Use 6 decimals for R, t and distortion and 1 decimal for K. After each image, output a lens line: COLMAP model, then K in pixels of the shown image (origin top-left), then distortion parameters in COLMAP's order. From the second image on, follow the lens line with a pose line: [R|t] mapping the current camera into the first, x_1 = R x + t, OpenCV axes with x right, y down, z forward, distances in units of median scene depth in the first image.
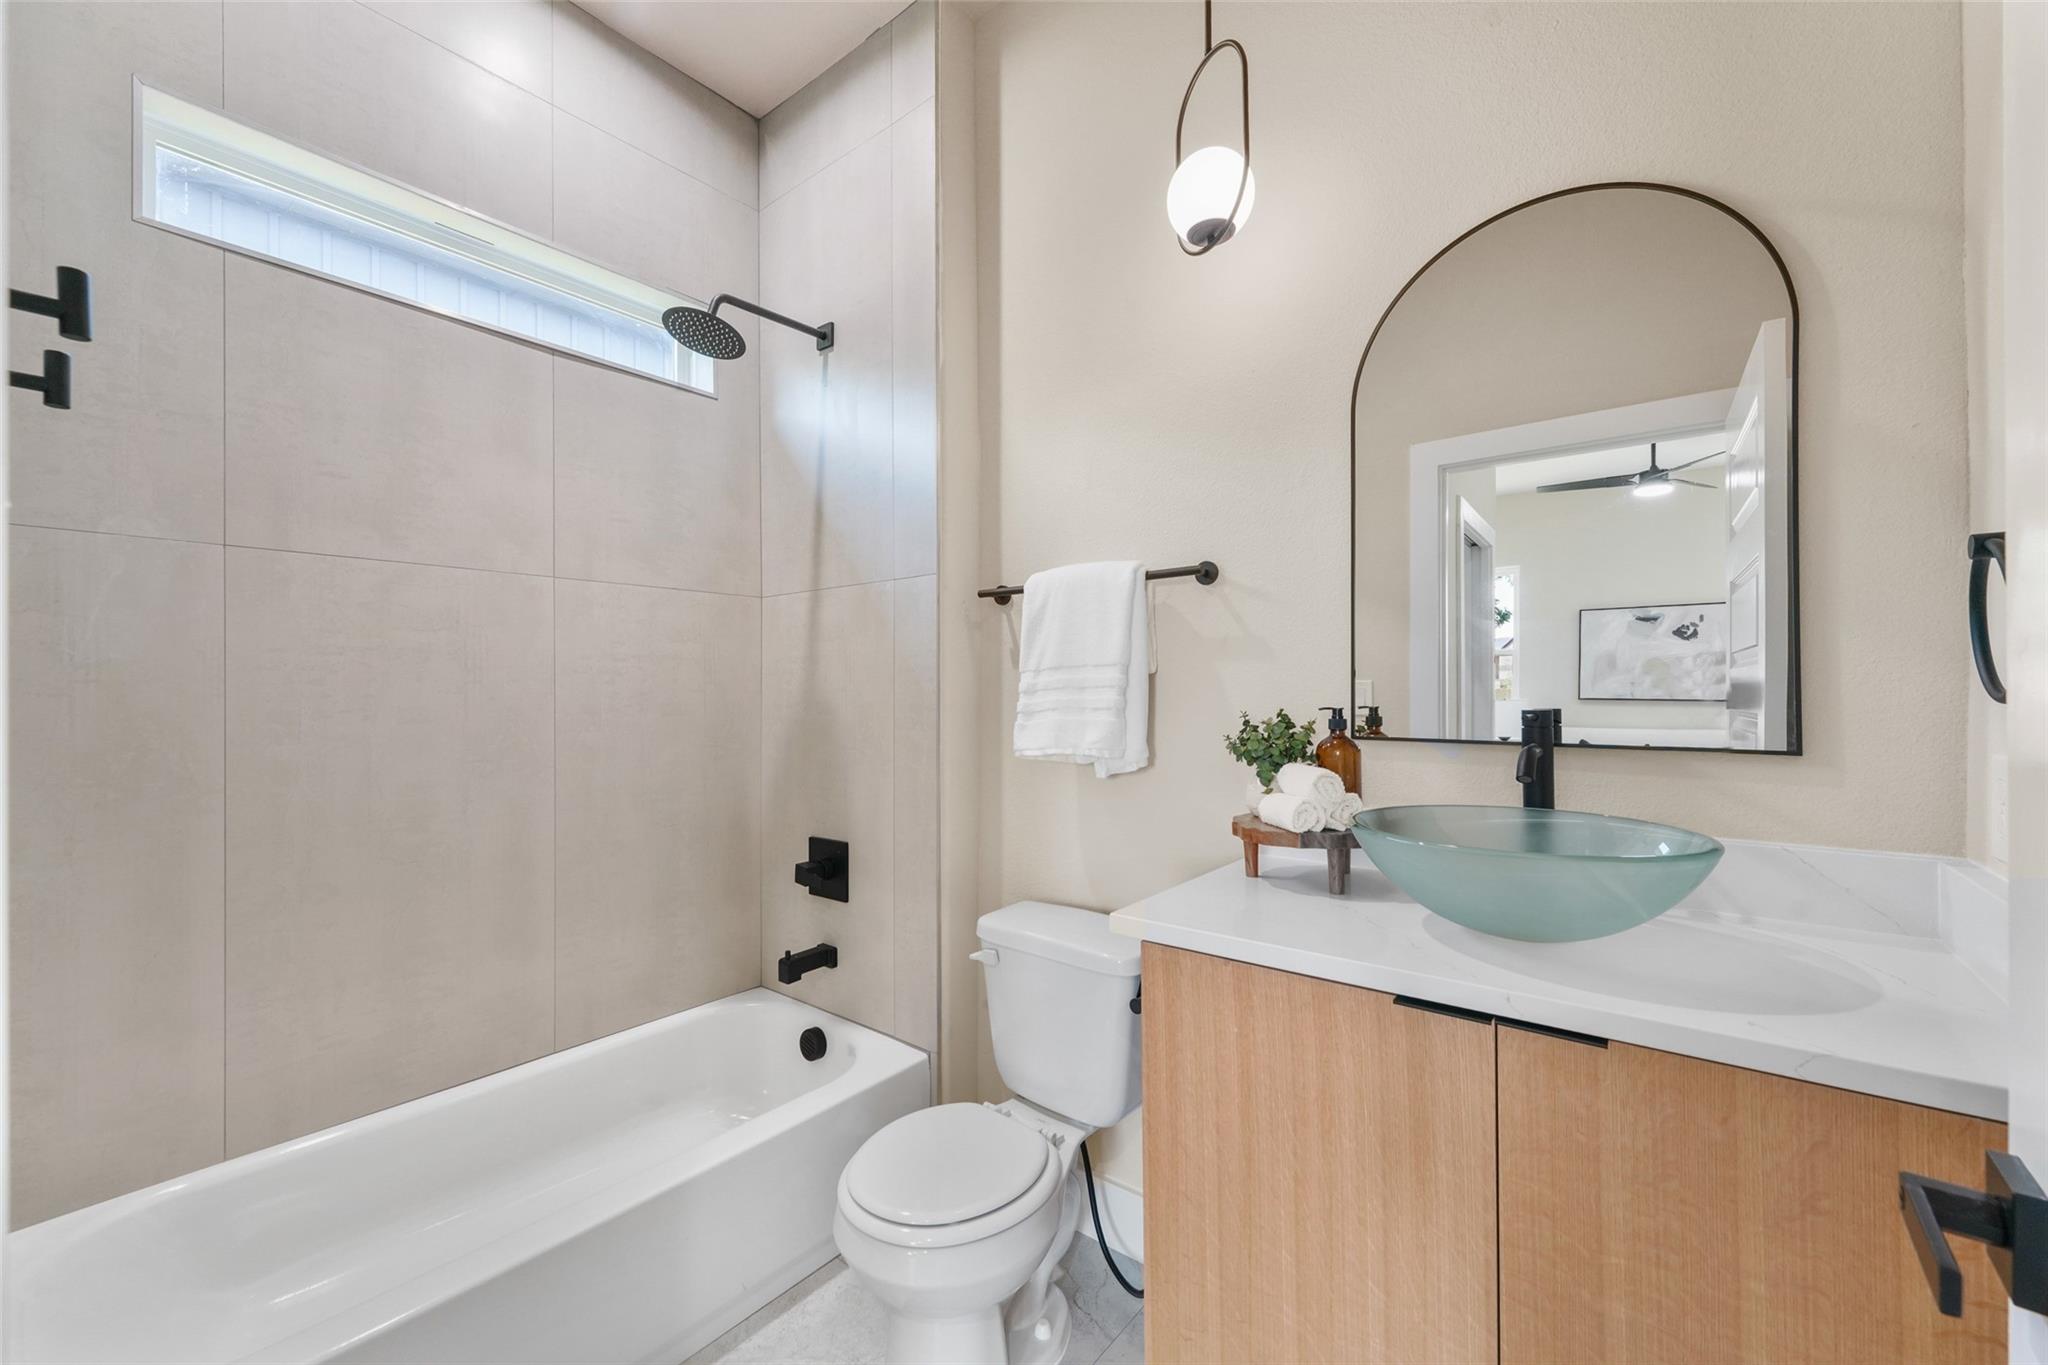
lens RADIAL K [[816.7, 0, 1029.5], [0, 816.7, 682.9], [0, 0, 1]] dist [-0.004554, -0.000574]
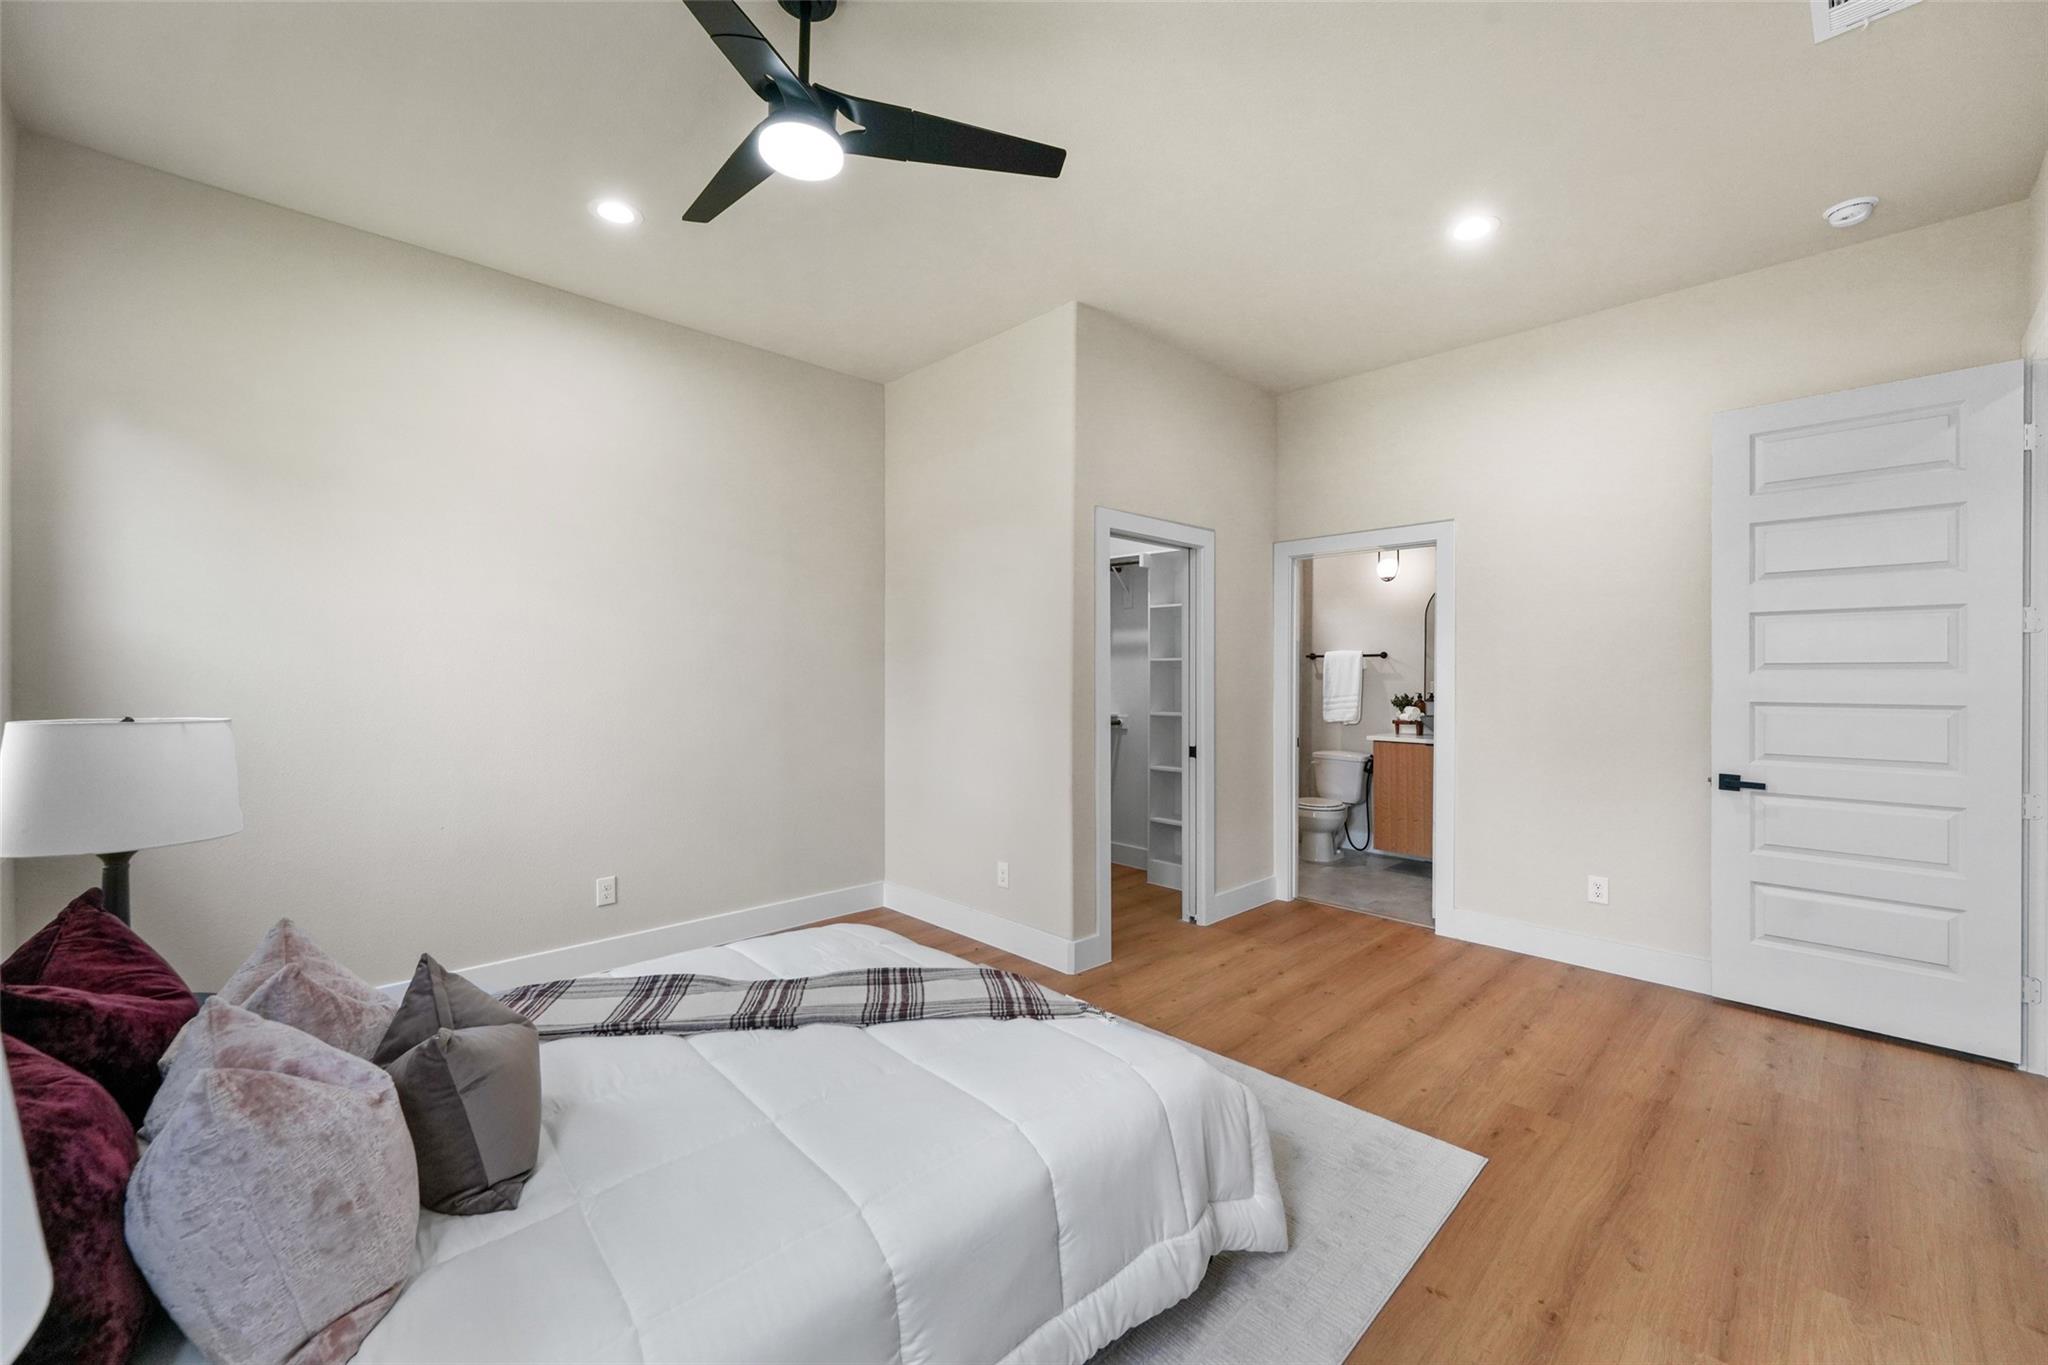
lens RADIAL K [[816.7, 0, 1017.5], [0, 816.7, 671.1], [0, 0, 1]] dist [-0.004554, -0.000574]
pose [[0.990327, 0.007021, -0.138575, -1.011650], [-0.006288, 0.999964, 0.005728, -0.085950], [0.138611, -0.004801, 0.990335, -3.196032]]
